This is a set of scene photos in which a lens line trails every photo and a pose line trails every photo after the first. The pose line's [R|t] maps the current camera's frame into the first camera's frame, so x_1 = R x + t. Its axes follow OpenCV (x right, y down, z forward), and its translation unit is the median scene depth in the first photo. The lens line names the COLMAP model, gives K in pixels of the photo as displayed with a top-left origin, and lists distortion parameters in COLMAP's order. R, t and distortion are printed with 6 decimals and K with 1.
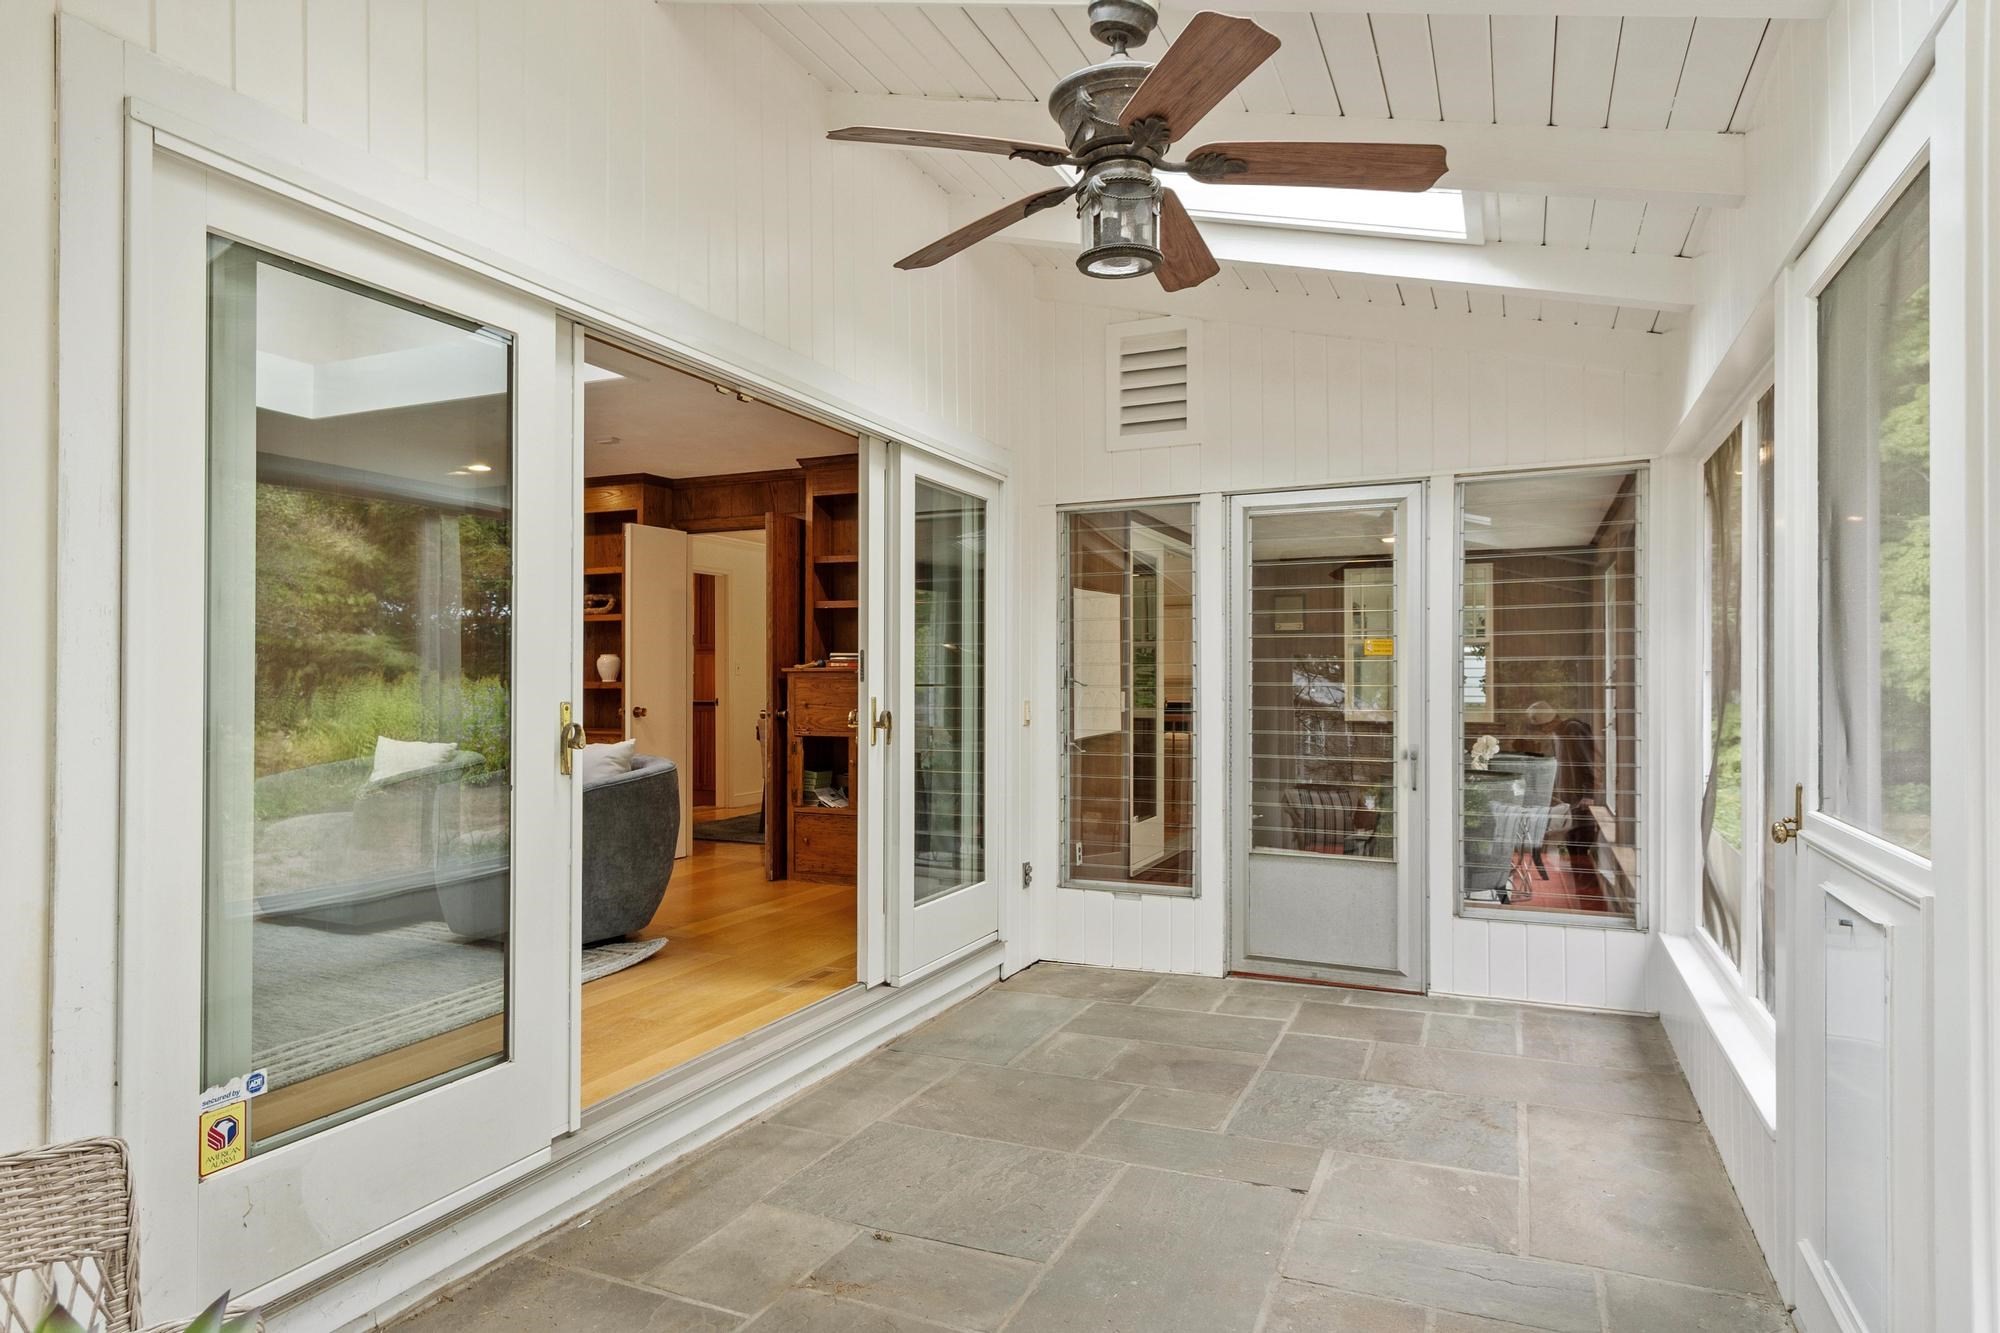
lens RADIAL K [[1207.2, 0, 1002.4], [0, 1207.2, 673.9], [0, 0, 1]] dist [0.002985, 0.000401]
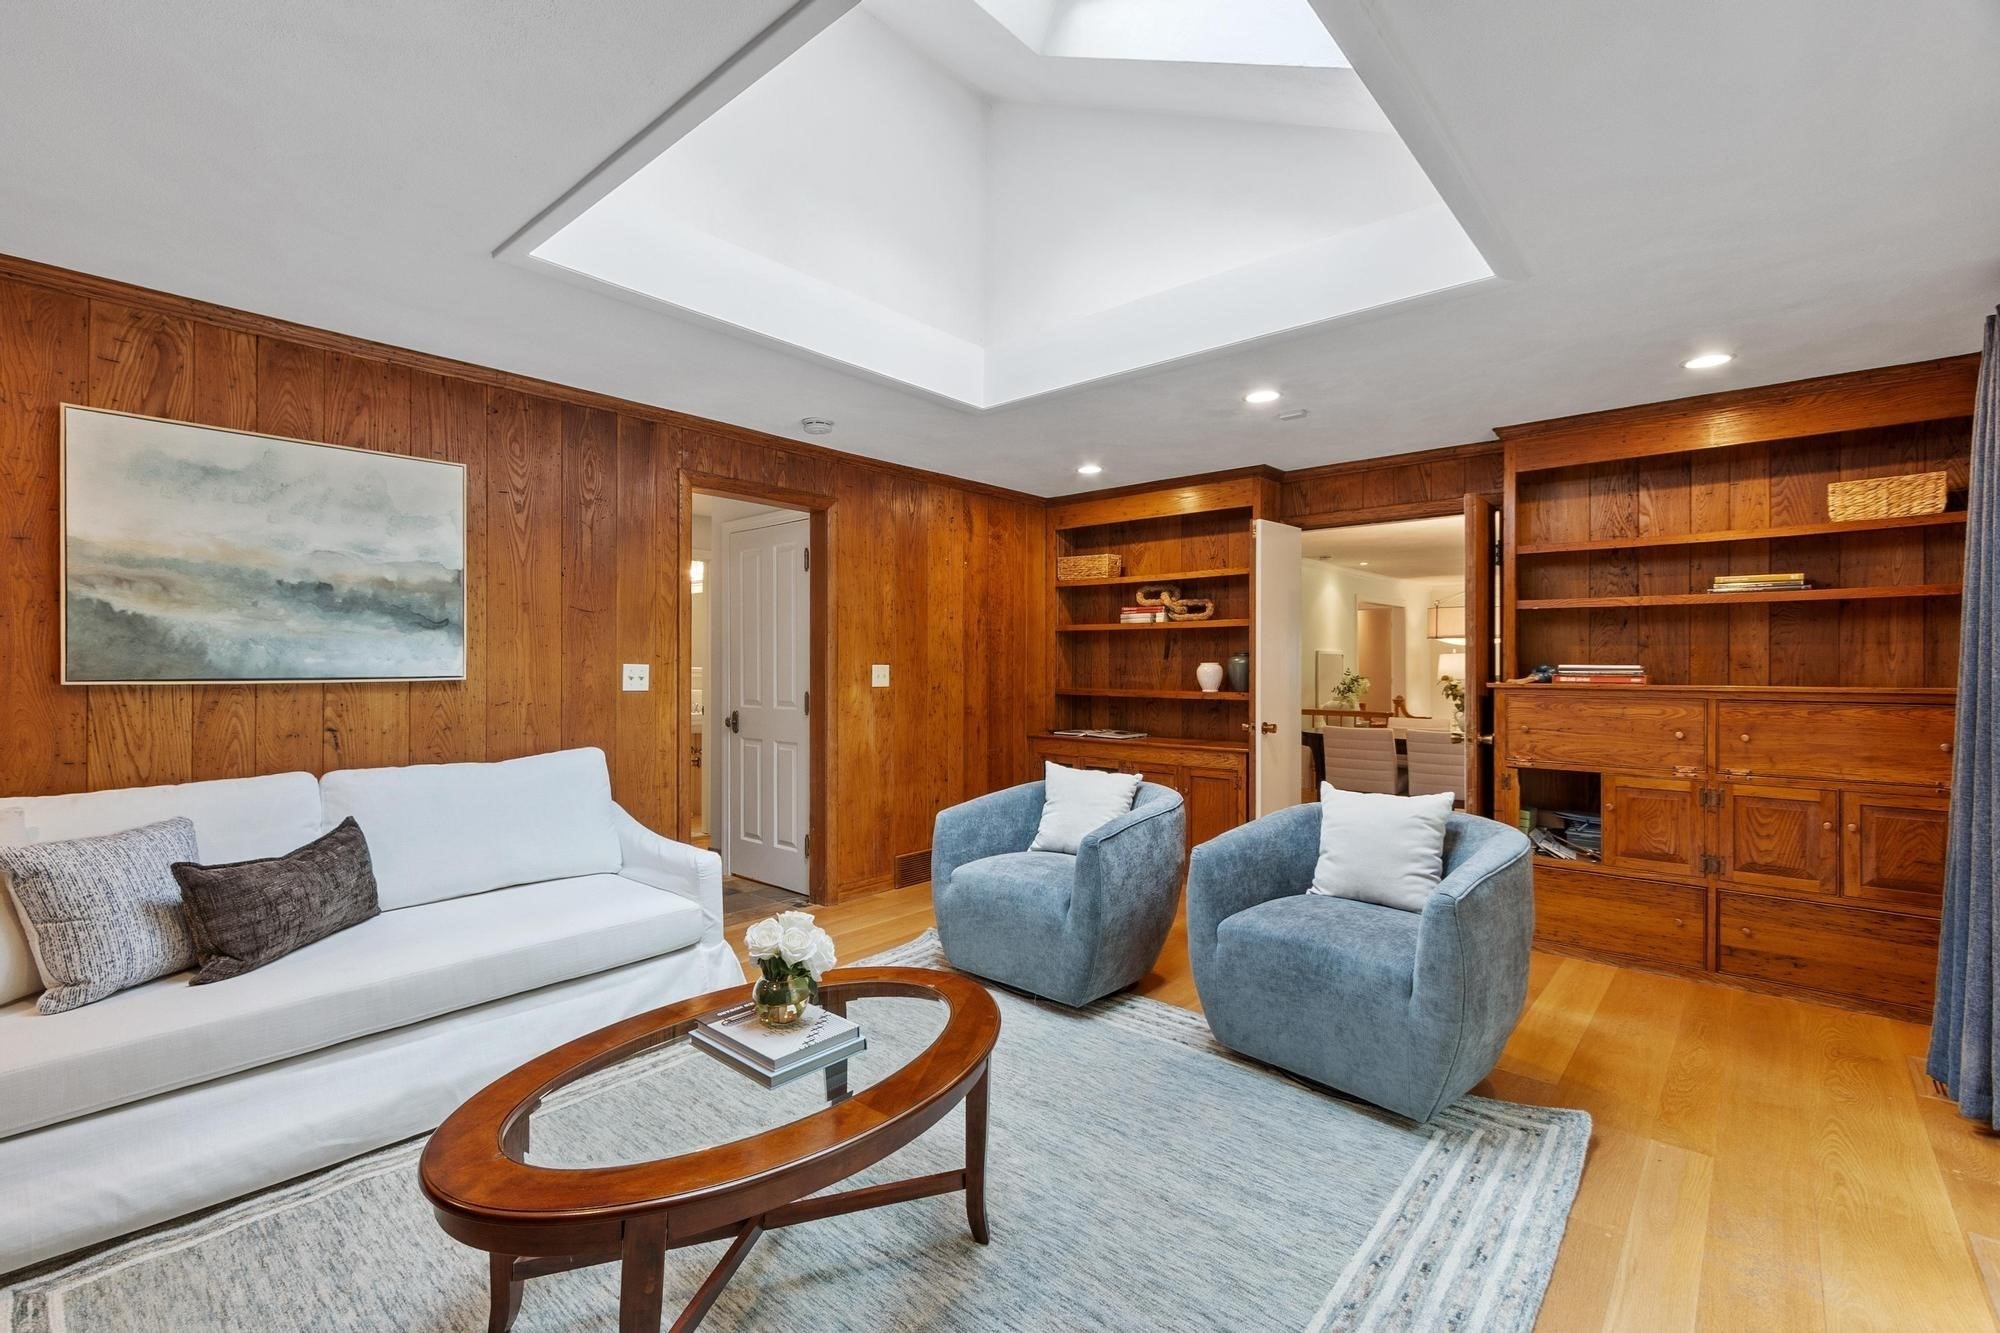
lens RADIAL K [[923.0, 0, 989.4], [0, 923.0, 663.8], [0, 0, 1]] dist [0.005731, 0.000108]
pose [[0.952391, -0.000589, -0.304879, -0.312024], [0.000891, 0.999999, 0.000852, -0.018727], [0.304878, -0.001083, 0.952391, 0.302198]]
